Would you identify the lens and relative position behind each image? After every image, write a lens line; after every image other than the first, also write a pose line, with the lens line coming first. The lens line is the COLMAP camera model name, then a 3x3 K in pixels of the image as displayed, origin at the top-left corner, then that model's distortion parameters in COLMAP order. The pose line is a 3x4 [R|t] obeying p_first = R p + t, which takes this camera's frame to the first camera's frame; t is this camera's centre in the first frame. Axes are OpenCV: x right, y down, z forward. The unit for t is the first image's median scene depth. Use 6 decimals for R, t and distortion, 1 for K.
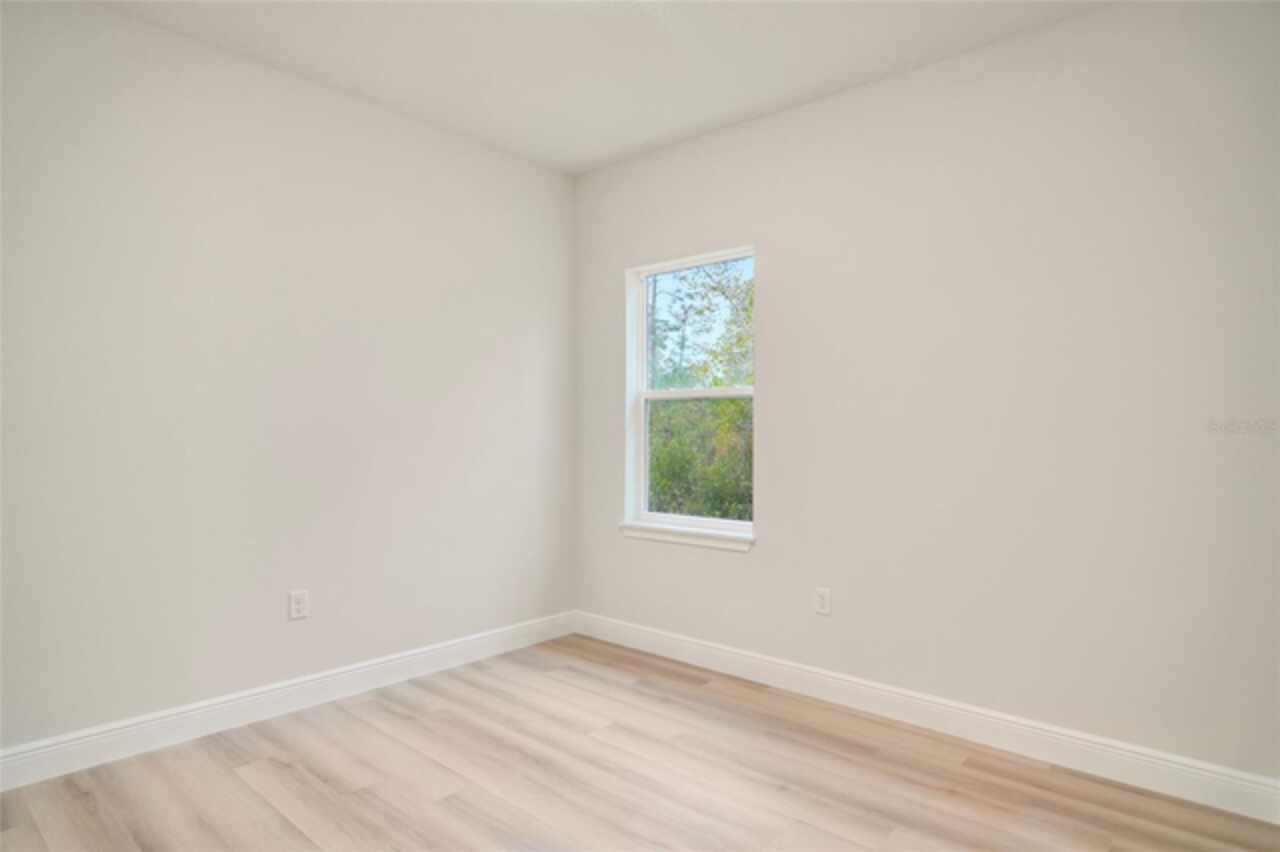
lens RADIAL K [[710.7, 0, 640.0], [0, 710.7, 426.0], [0, 0, 1]] dist [0.002439, 0.001479]
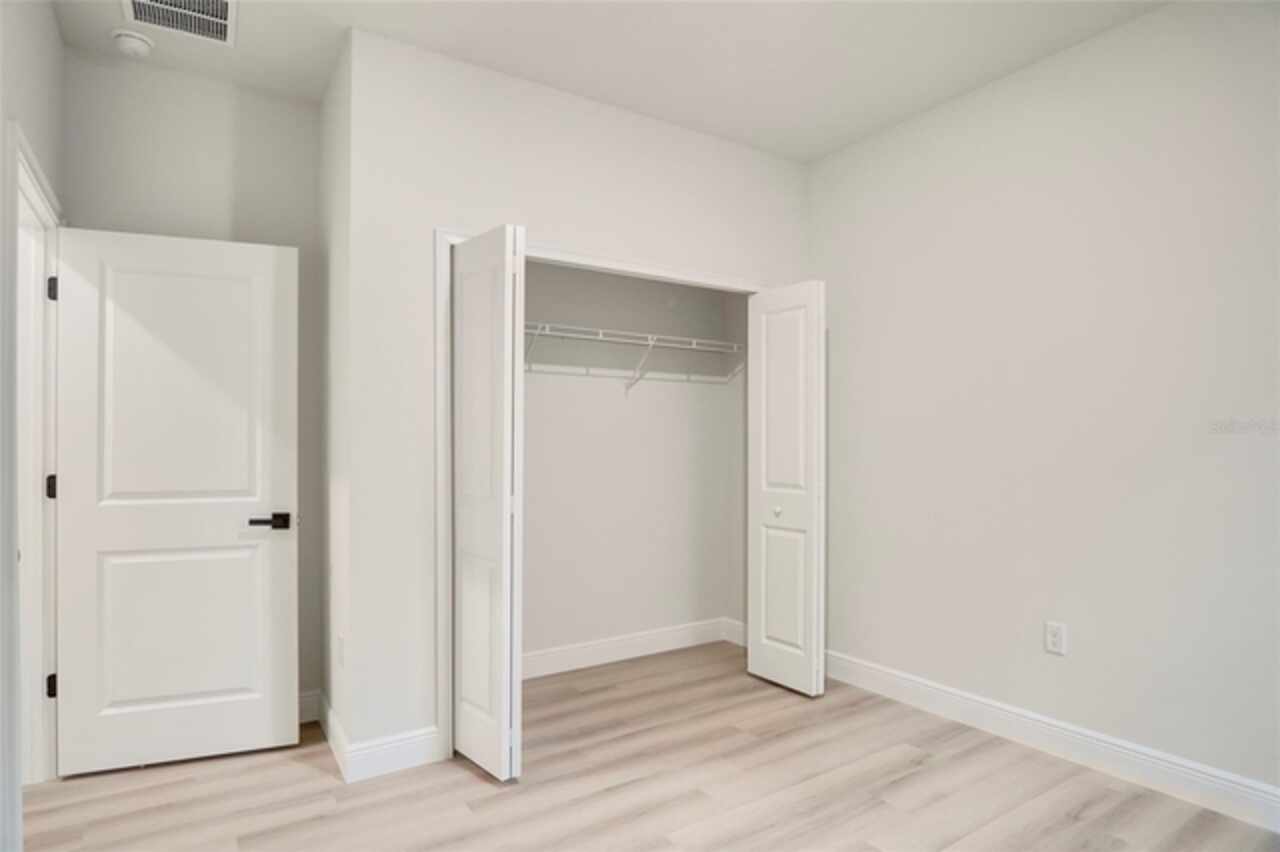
lens RADIAL K [[710.7, 0, 640.0], [0, 710.7, 426.0], [0, 0, 1]] dist [0.002439, 0.001479]
pose [[-0.242540, -0.033899, -0.969549, 0.570999], [0.012241, 0.999203, -0.037998, 0.010644], [0.970064, -0.021085, -0.241931, 0.762809]]
